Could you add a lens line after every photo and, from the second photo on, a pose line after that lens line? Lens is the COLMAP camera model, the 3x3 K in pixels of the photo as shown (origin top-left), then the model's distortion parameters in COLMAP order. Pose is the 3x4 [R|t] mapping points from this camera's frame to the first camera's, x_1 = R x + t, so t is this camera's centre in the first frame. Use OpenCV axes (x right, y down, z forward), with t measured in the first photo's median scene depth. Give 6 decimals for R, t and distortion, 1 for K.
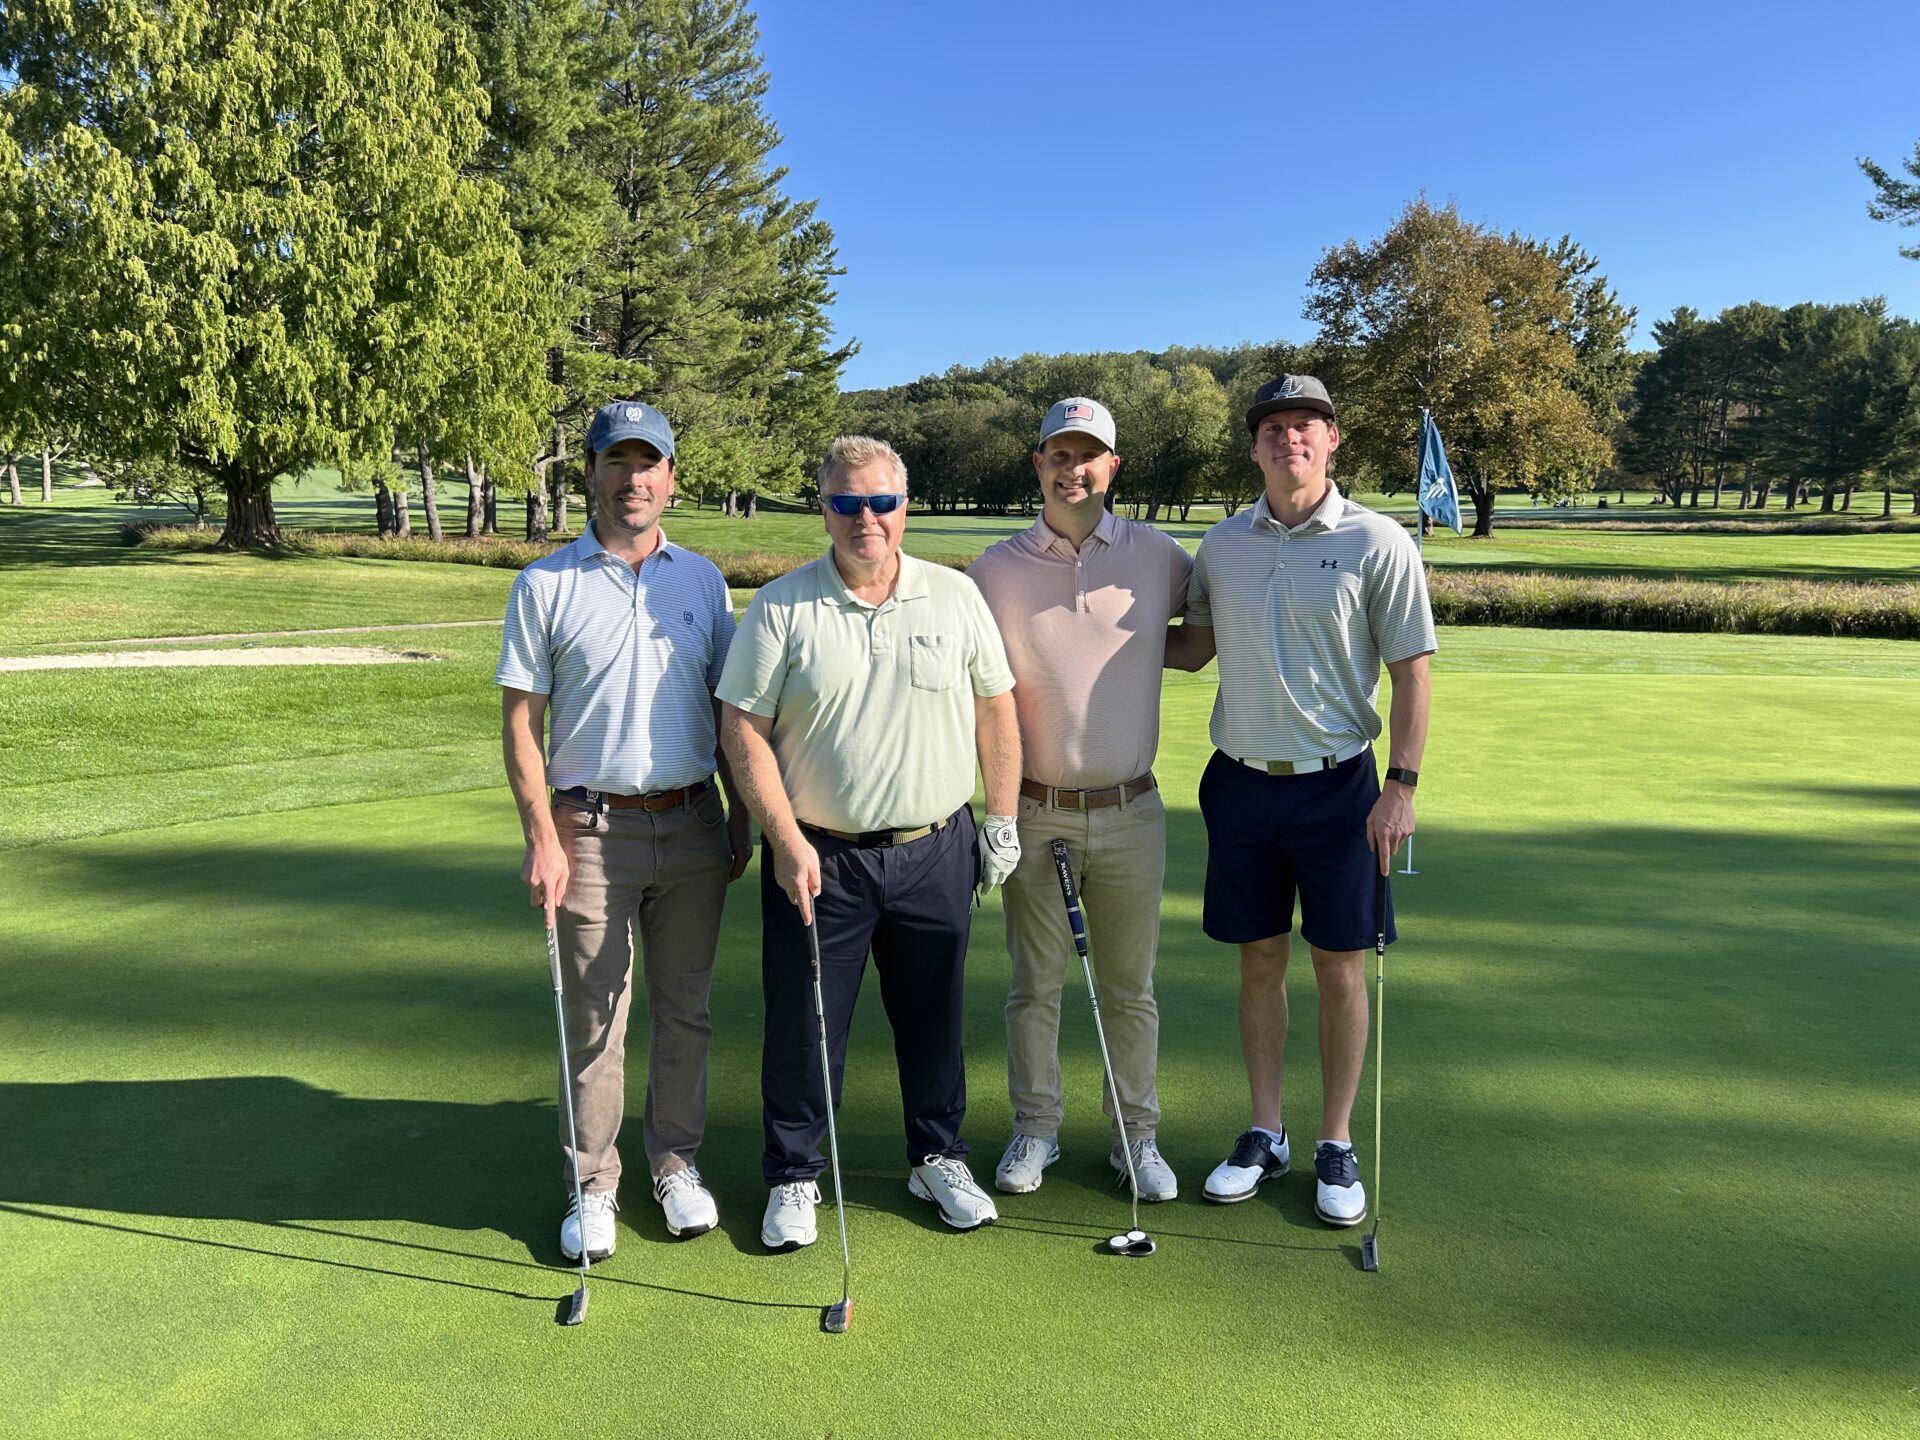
lens RADIAL K [[1400.5, 0, 960.0], [0, 1400.5, 720.0], [0, 0, 1]] dist [-0.001109, -0.002267]
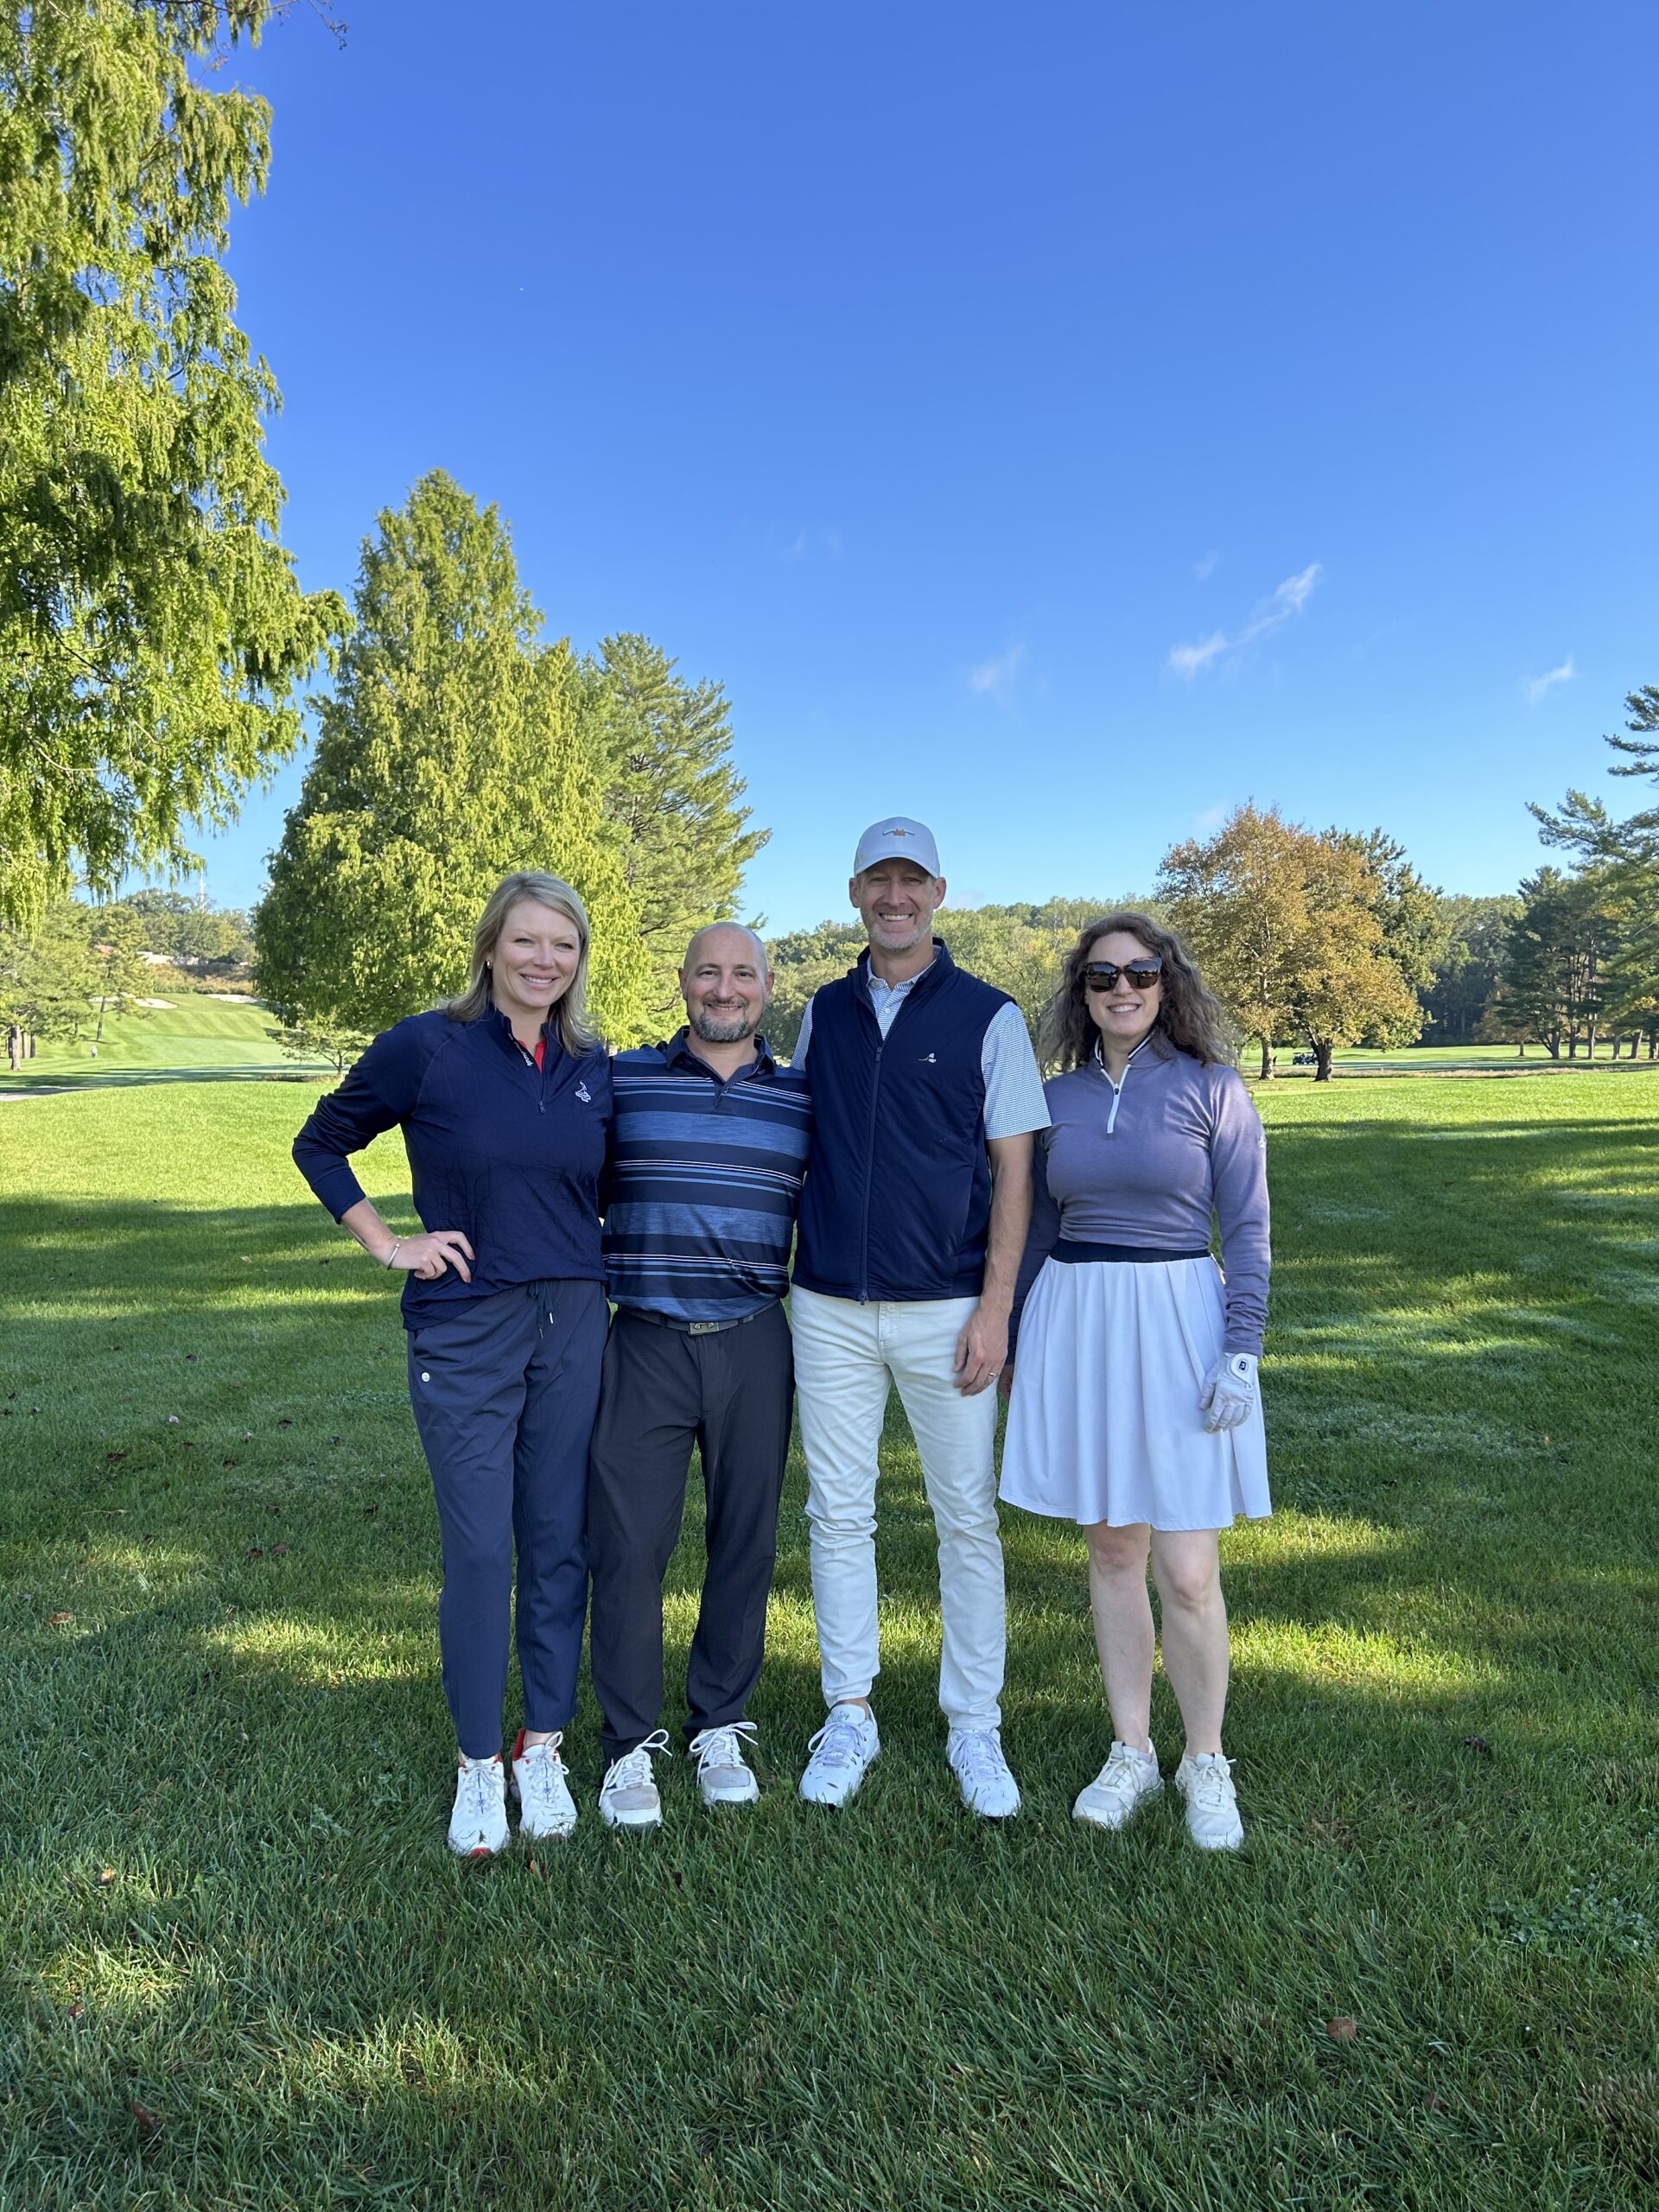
lens RADIAL K [[1613.5, 0, 829.5], [0, 1613.5, 1106.0], [0, 0, 1]] dist [-0.001109, -0.002267]
pose [[0.999929, -0.010239, 0.006167, -0.043420], [0.010948, 0.991614, -0.128770, 0.061106], [-0.004797, 0.128828, 0.991655, -0.347271]]
